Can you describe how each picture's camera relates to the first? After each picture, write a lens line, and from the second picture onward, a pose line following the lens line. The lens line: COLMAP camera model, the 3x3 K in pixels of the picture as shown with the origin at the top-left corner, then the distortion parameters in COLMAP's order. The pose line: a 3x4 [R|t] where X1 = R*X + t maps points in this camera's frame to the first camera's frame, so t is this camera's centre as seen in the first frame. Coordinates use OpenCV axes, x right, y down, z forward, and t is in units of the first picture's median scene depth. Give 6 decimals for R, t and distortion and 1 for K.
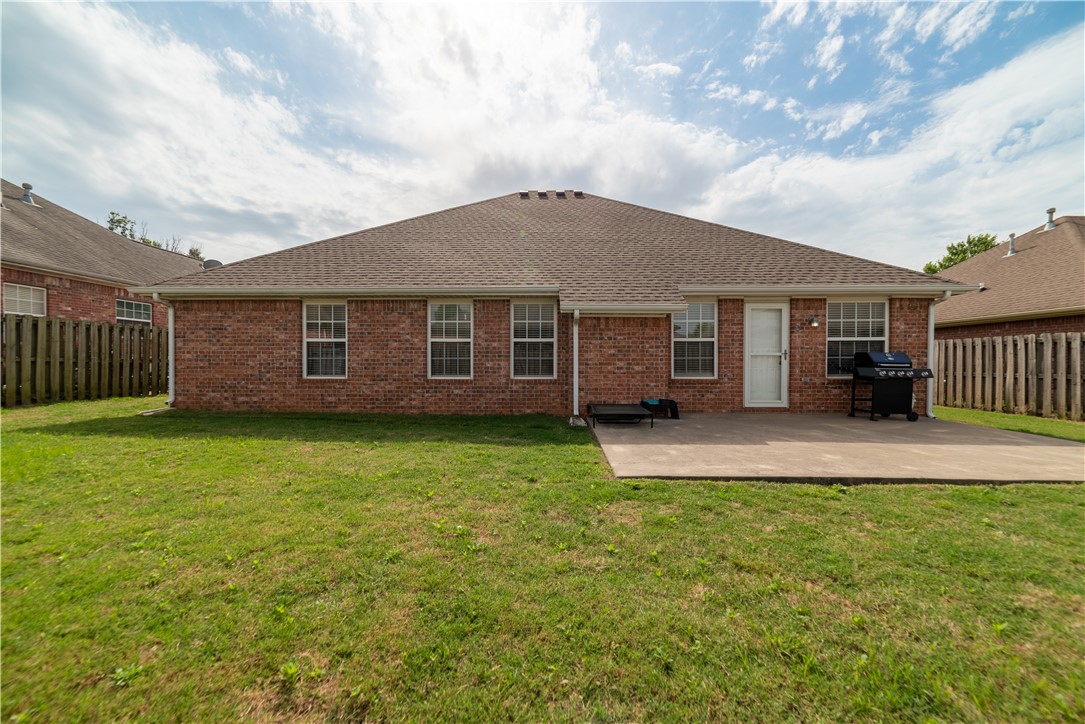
lens RADIAL K [[419.3, 0, 545.7], [0, 419.3, 359.0], [0, 0, 1]] dist [0.004074, 0.001117]
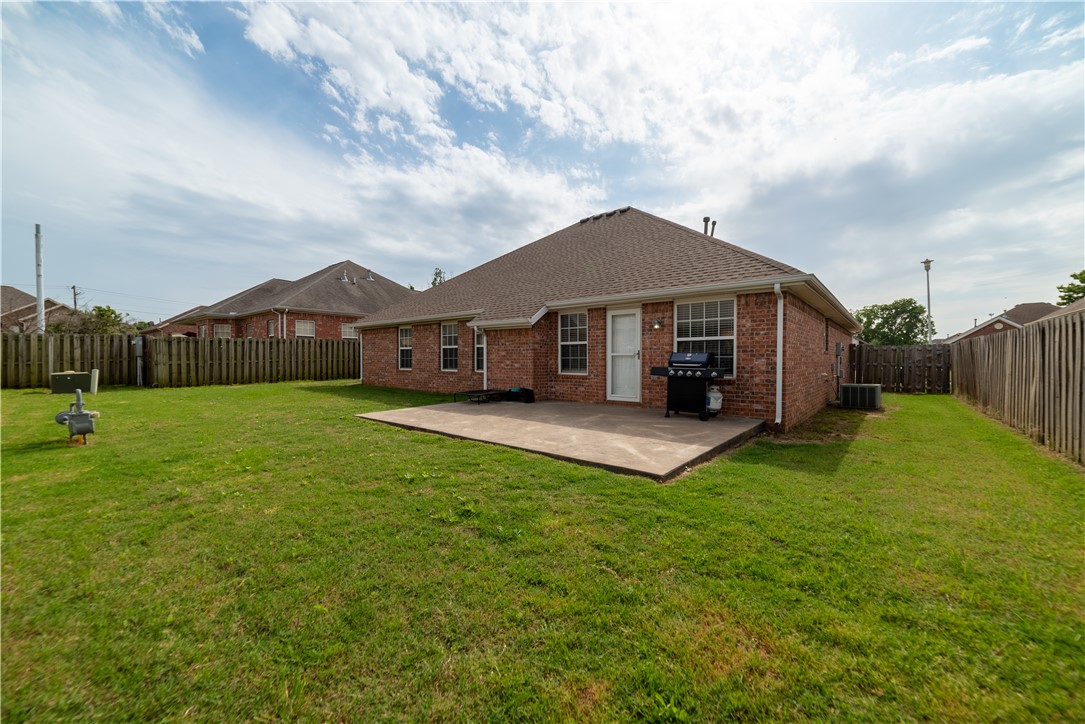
lens RADIAL K [[419.3, 0, 538.2], [0, 419.3, 362.8], [0, 0, 1]] dist [0.004074, 0.001117]
pose [[0.774212, 0.005584, -0.632902, 1.063687], [0.001505, 0.999942, 0.010663, -0.001318], [0.632925, -0.009208, 0.774158, -0.021370]]
